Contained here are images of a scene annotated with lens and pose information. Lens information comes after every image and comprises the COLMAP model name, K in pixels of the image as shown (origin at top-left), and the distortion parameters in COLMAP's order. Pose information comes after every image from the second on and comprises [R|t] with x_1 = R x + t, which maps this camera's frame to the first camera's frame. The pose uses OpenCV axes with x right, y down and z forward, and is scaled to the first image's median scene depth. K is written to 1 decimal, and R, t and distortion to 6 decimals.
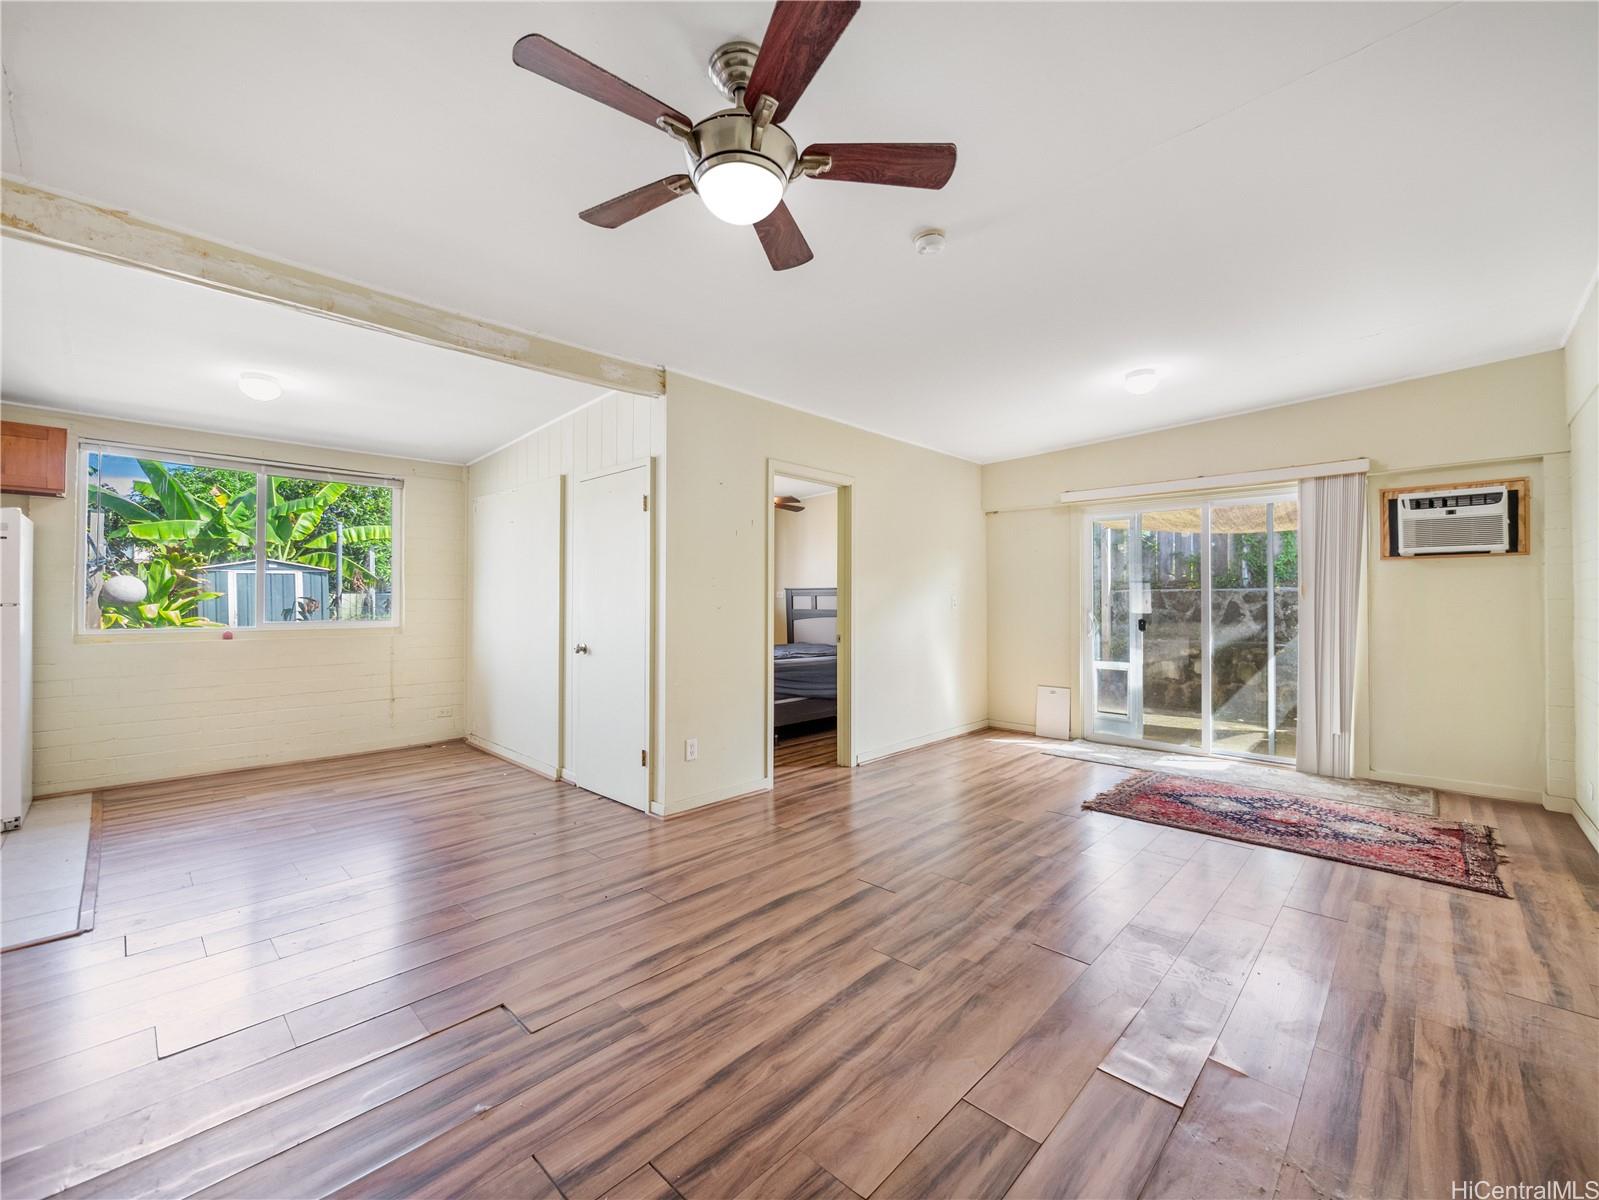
lens RADIAL K [[673.9, 0, 803.7], [0, 673.9, 602.4], [0, 0, 1]] dist [-0.006181, -0.000192]
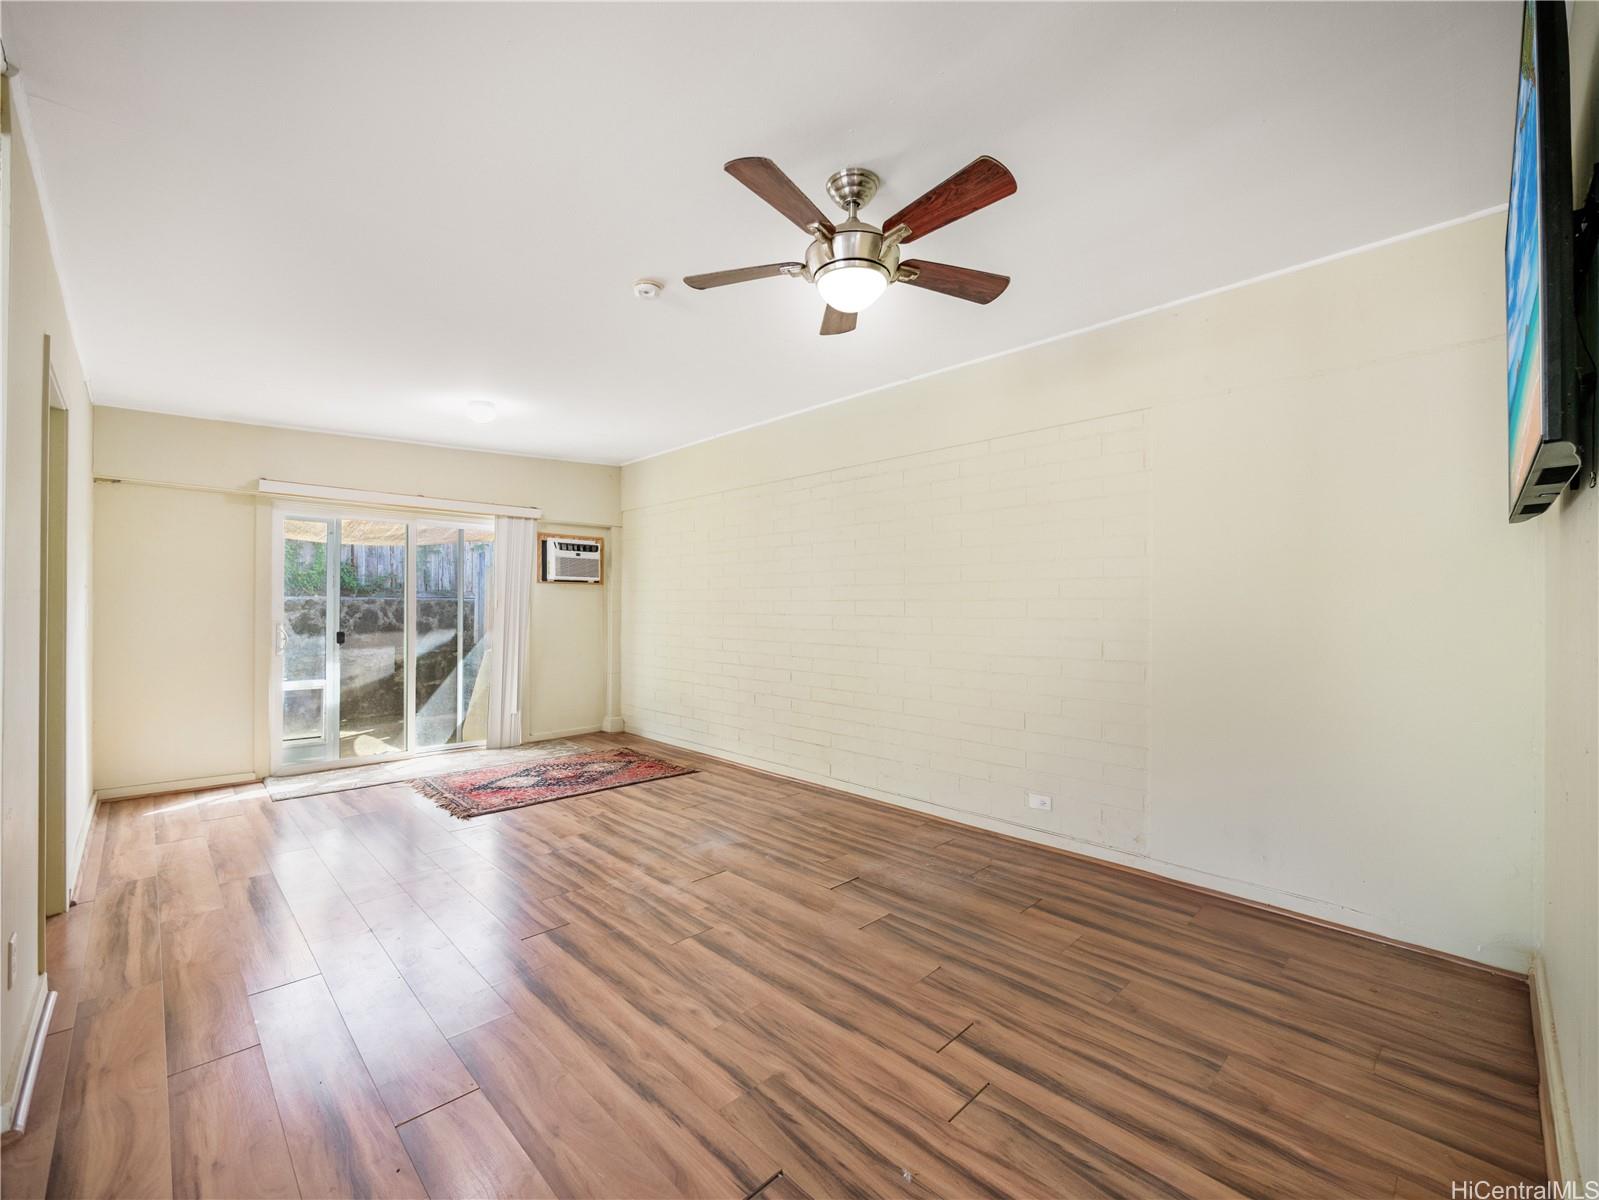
lens RADIAL K [[673.9, 0, 803.7], [0, 673.9, 602.4], [0, 0, 1]] dist [-0.006181, -0.000192]
pose [[0.018111, 0.009036, 0.999795, -0.573705], [-0.003524, 0.999954, -0.008973, -0.012625], [-0.999830, -0.003361, 0.018142, 0.456544]]
